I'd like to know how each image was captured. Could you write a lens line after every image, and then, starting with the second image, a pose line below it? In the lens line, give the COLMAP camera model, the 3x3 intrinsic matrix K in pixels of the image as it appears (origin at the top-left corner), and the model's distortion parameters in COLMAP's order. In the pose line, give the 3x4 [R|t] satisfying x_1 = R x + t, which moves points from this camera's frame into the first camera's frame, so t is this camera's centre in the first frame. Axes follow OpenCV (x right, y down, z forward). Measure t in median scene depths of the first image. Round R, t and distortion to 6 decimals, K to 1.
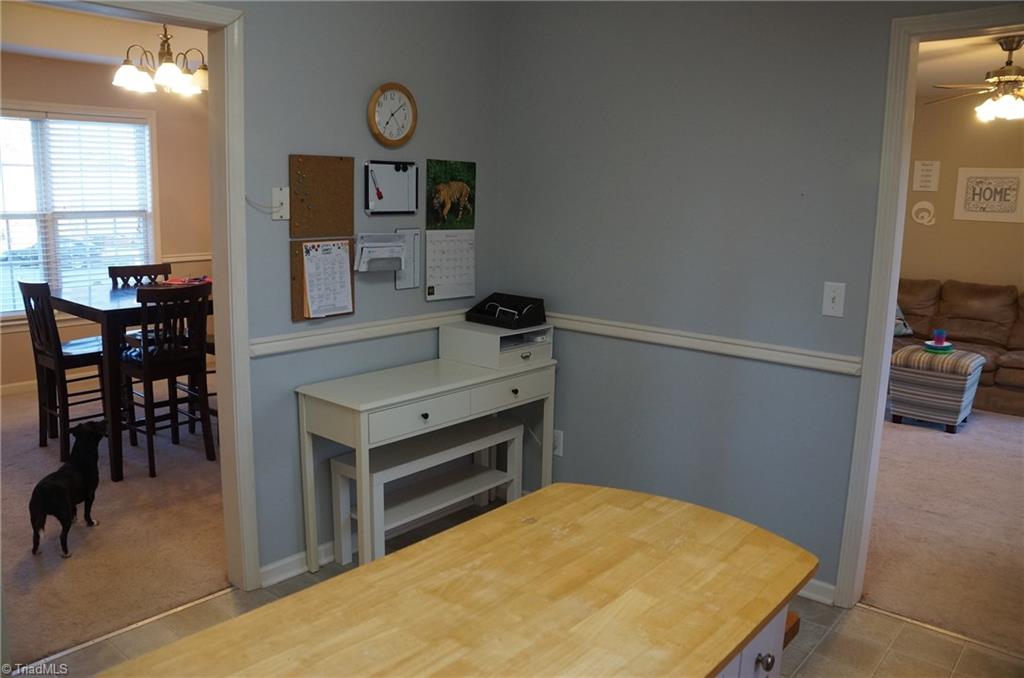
lens RADIAL K [[802.7, 0, 509.2], [0, 802.7, 341.9], [0, 0, 1]] dist [-0.186405, 0.137086]
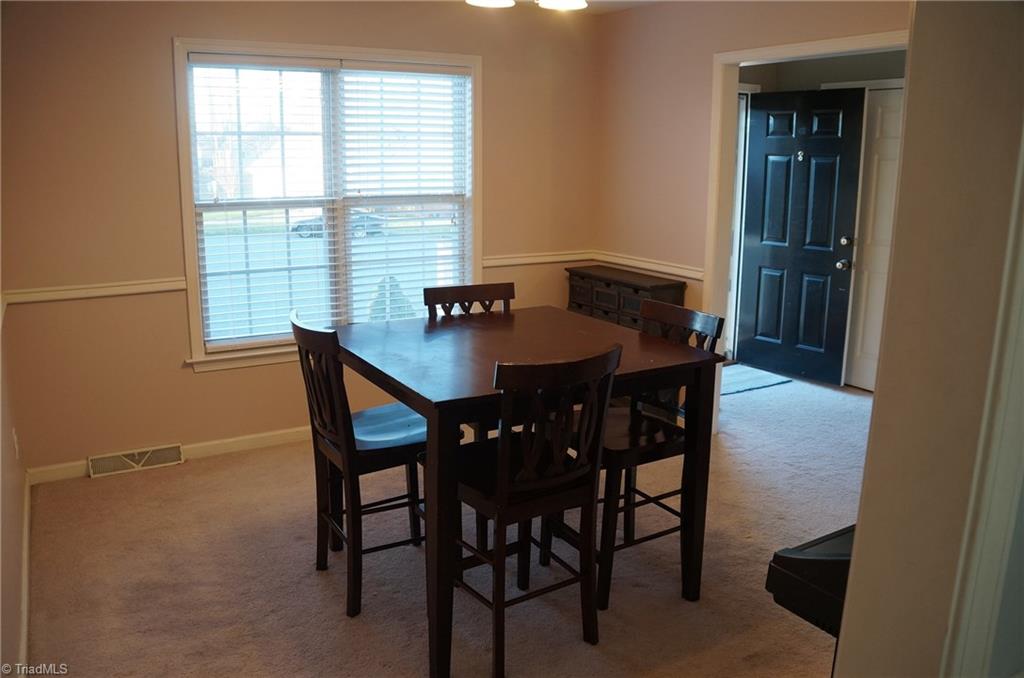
lens RADIAL K [[802.7, 0, 509.2], [0, 802.7, 341.9], [0, 0, 1]] dist [-0.186405, 0.137086]
pose [[0.947752, 0.057940, -0.313701, -0.236921], [-0.047008, 0.997998, 0.042307, -0.083222], [0.315524, -0.025350, 0.948579, 0.380175]]
